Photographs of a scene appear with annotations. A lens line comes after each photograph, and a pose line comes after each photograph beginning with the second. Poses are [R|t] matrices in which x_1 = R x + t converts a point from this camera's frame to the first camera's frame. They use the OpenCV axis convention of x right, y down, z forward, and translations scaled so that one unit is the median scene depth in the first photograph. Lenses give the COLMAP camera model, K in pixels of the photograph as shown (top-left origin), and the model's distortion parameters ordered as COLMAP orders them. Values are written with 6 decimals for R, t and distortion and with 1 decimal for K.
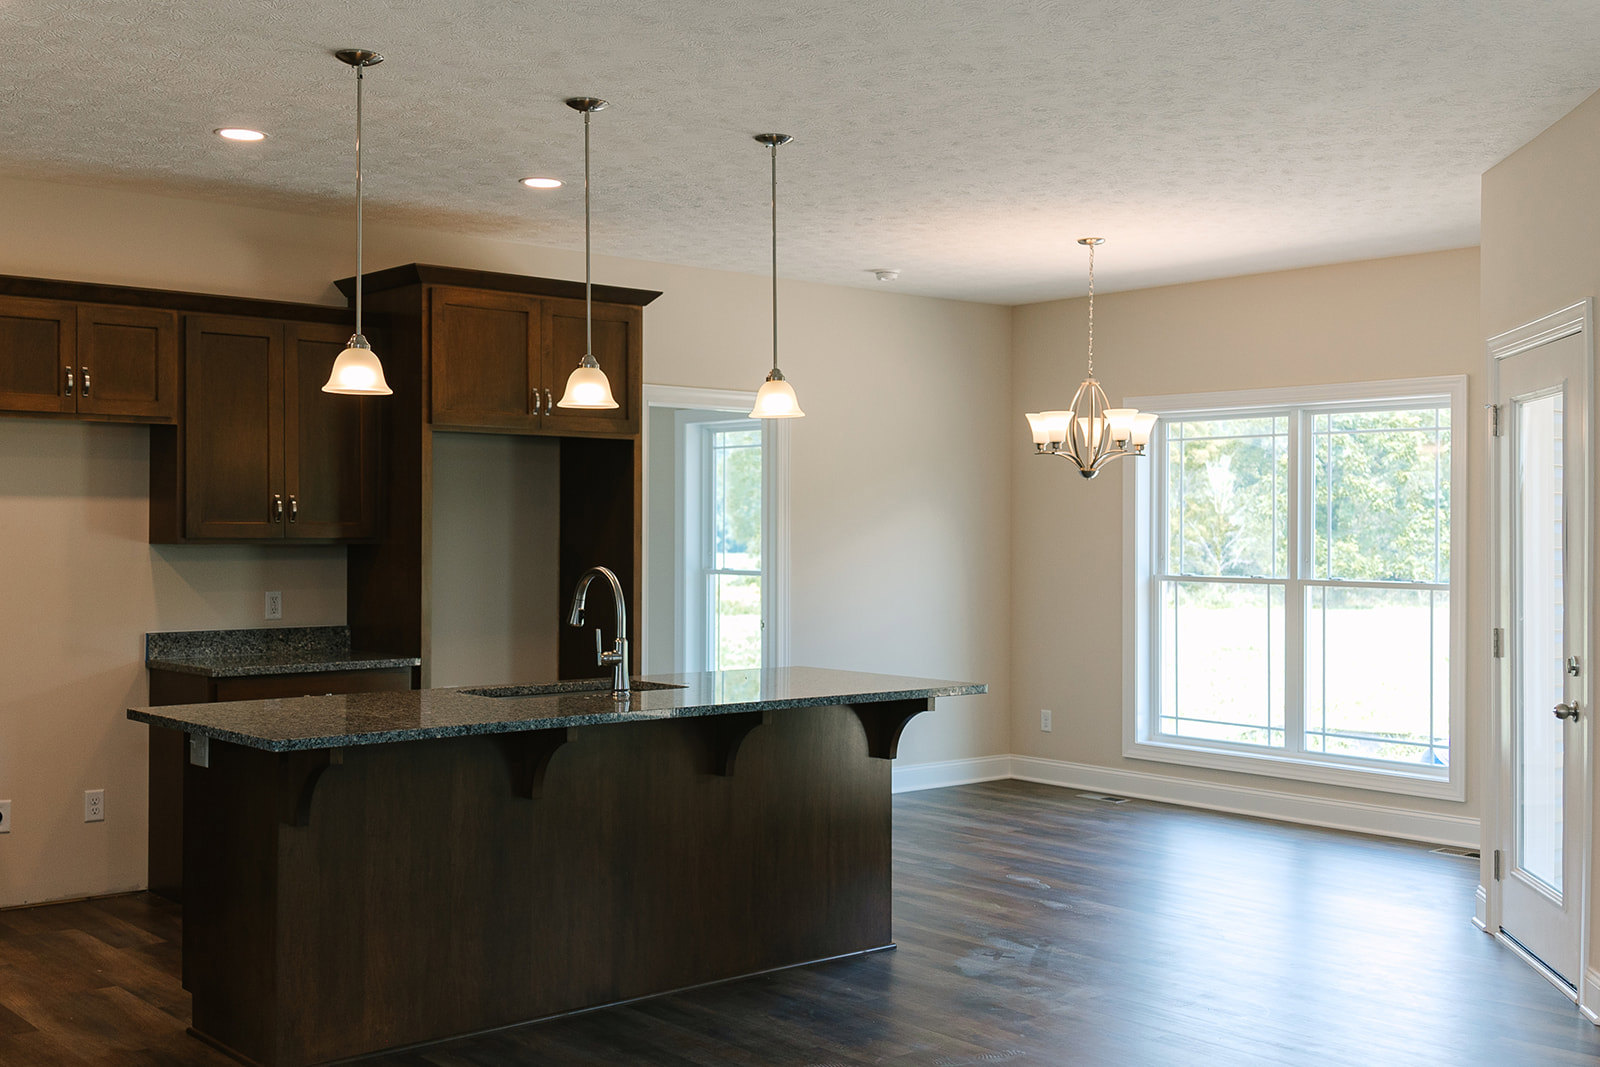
lens RADIAL K [[1789.5, 0, 864.1], [0, 1789.5, 534.3], [0, 0, 1]] dist [0.054195, 0.000000]
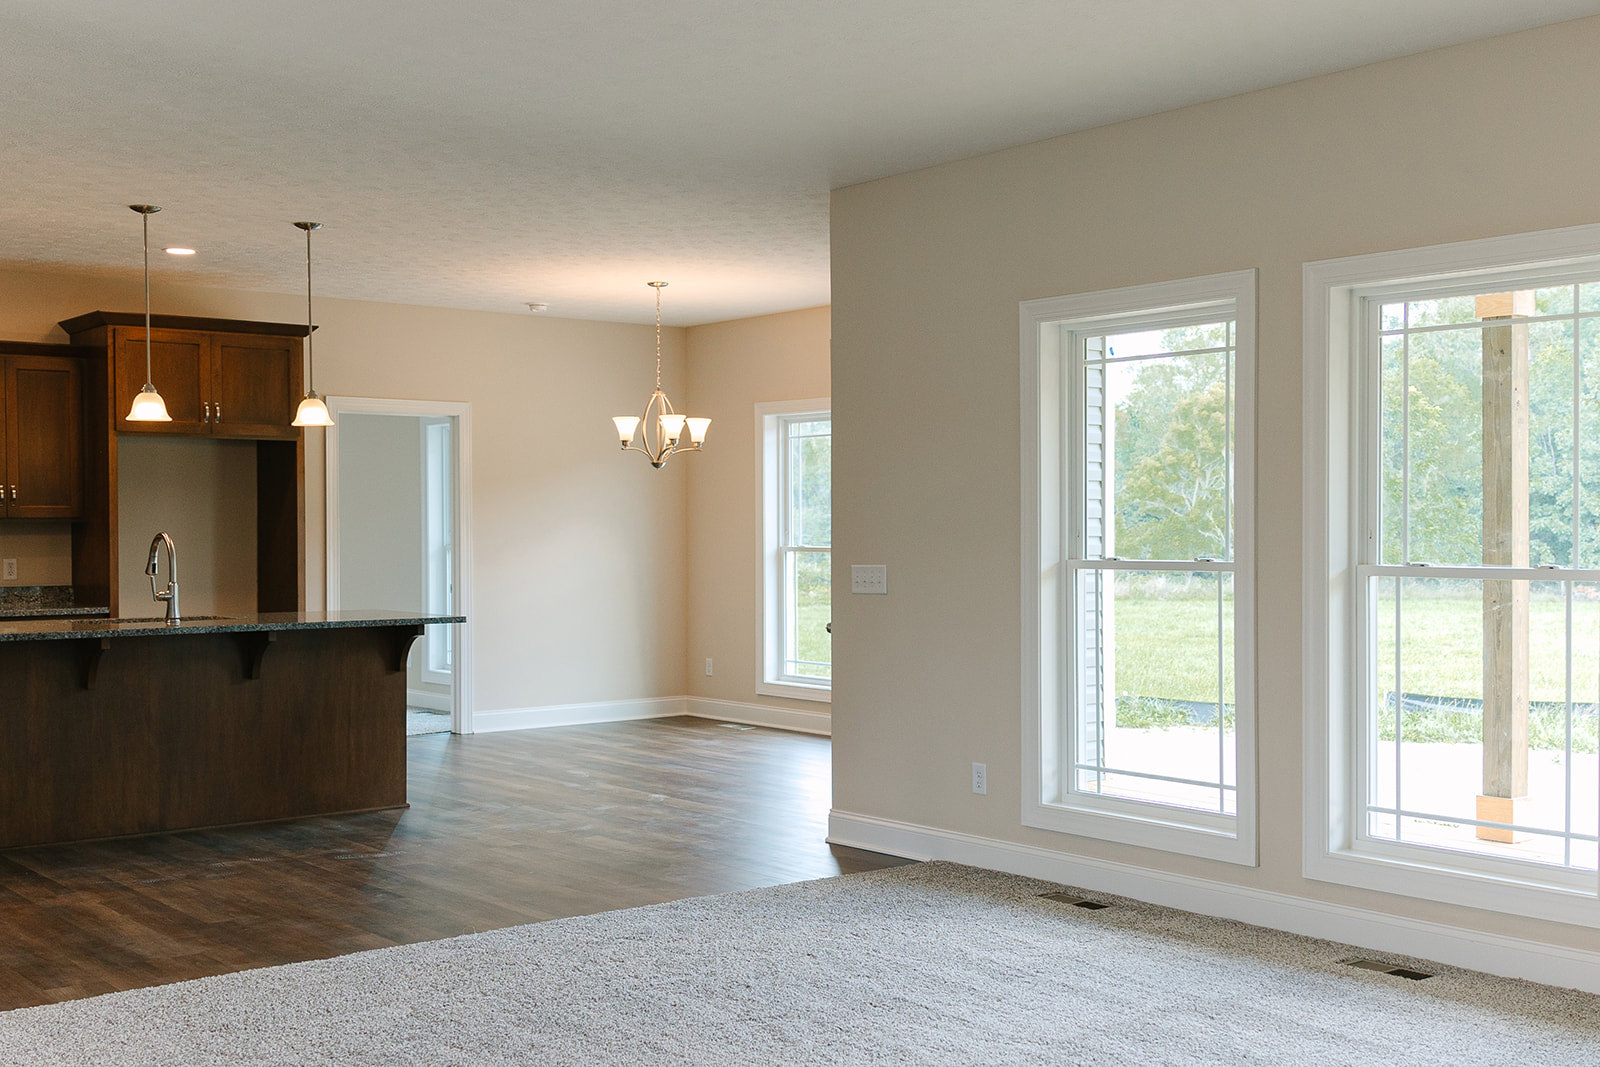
lens RADIAL K [[1789.5, 0, 833.8], [0, 1789.5, 548.1], [0, 0, 1]] dist [0.054195, 0.000000]
pose [[0.999639, -0.006642, -0.026042, 0.322768], [0.006957, 0.999904, 0.012016, 0.012825], [0.025960, -0.012193, 0.999589, -0.320286]]
